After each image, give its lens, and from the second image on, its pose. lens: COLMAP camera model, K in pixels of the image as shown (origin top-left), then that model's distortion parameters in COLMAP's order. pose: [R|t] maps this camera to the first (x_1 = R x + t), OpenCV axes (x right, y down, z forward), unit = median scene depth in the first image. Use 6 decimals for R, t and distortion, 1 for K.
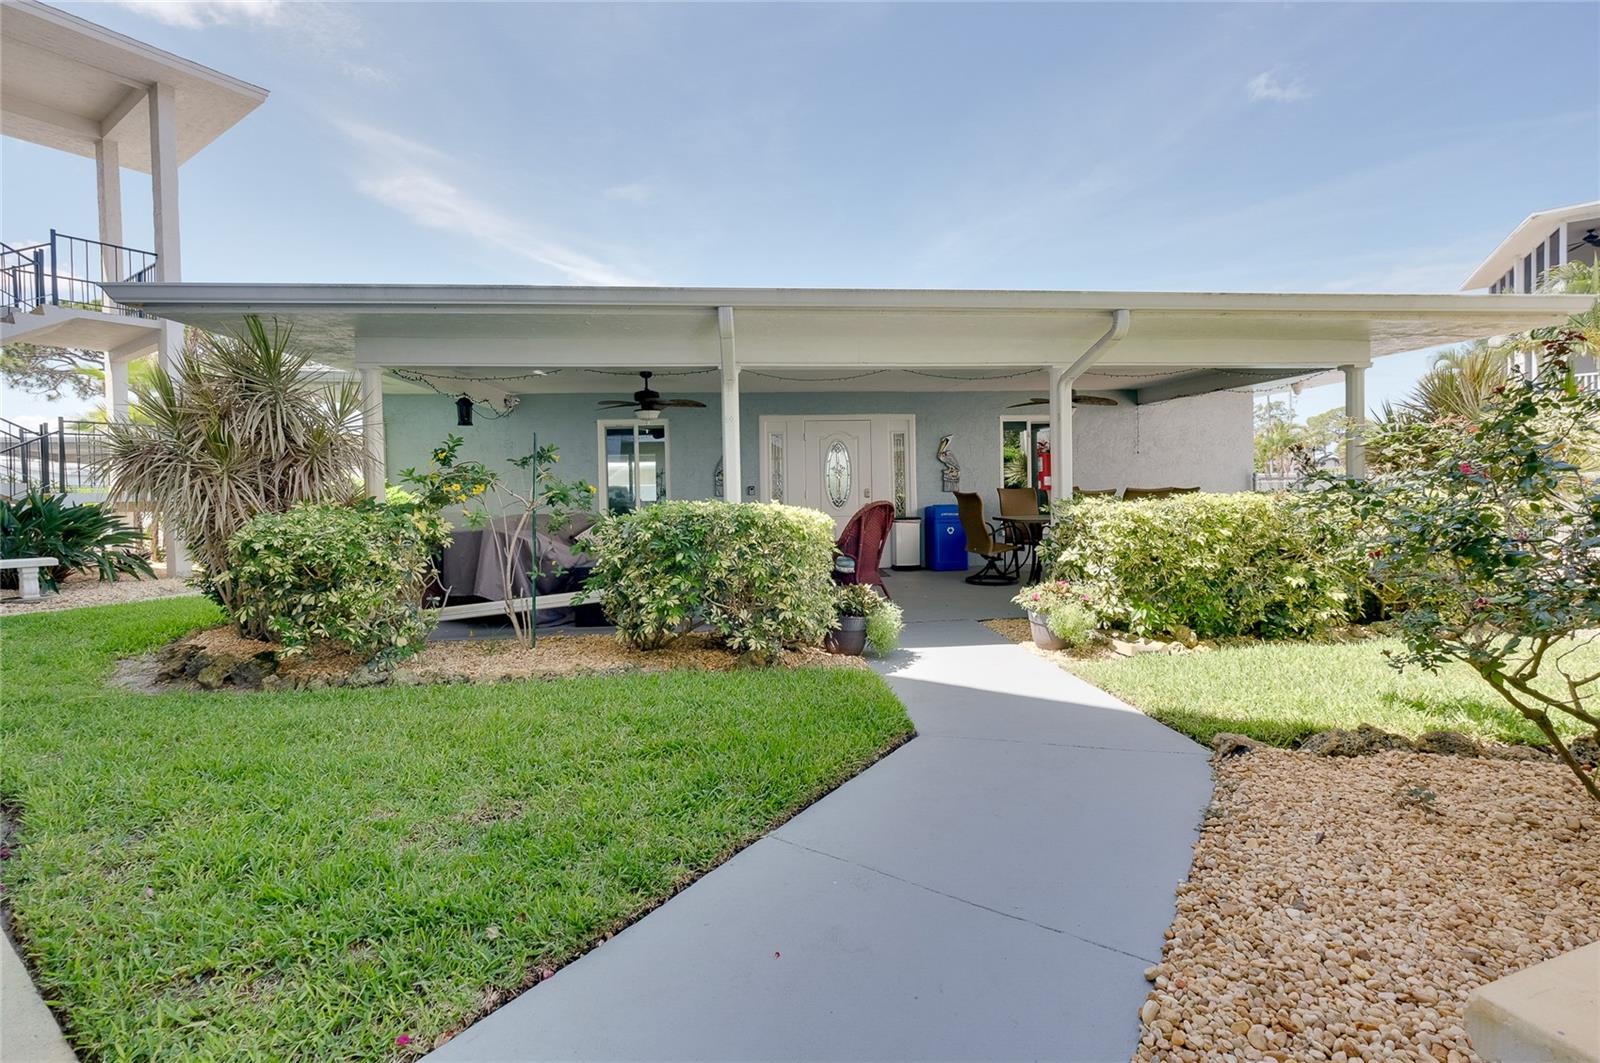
lens RADIAL K [[708.5, 0, 799.1], [0, 708.5, 504.5], [0, 0, 1]] dist [-0.000381, -0.000344]
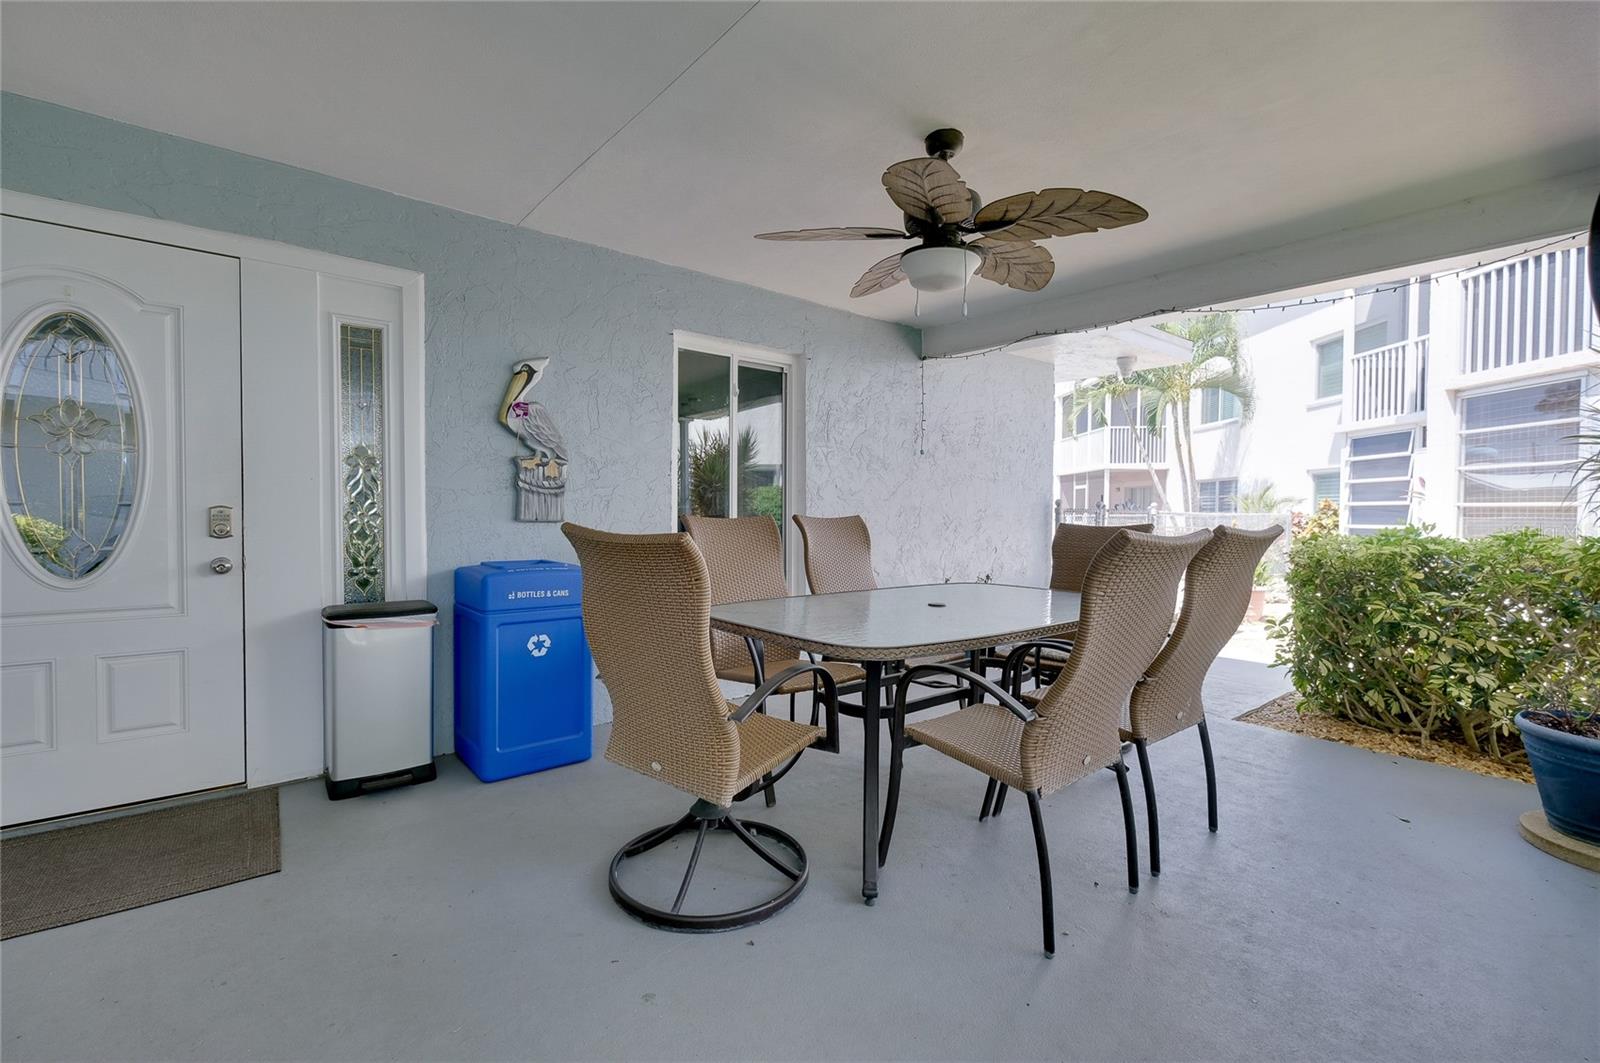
lens RADIAL K [[708.5, 0, 802.6], [0, 708.5, 531.1], [0, 0, 1]] dist [-0.000381, -0.000344]
pose [[0.827976, 0.013491, 0.560601, 0.166598], [-0.009932, 0.999907, -0.009395, -0.015261], [-0.560676, 0.002211, 0.828033, 0.842157]]
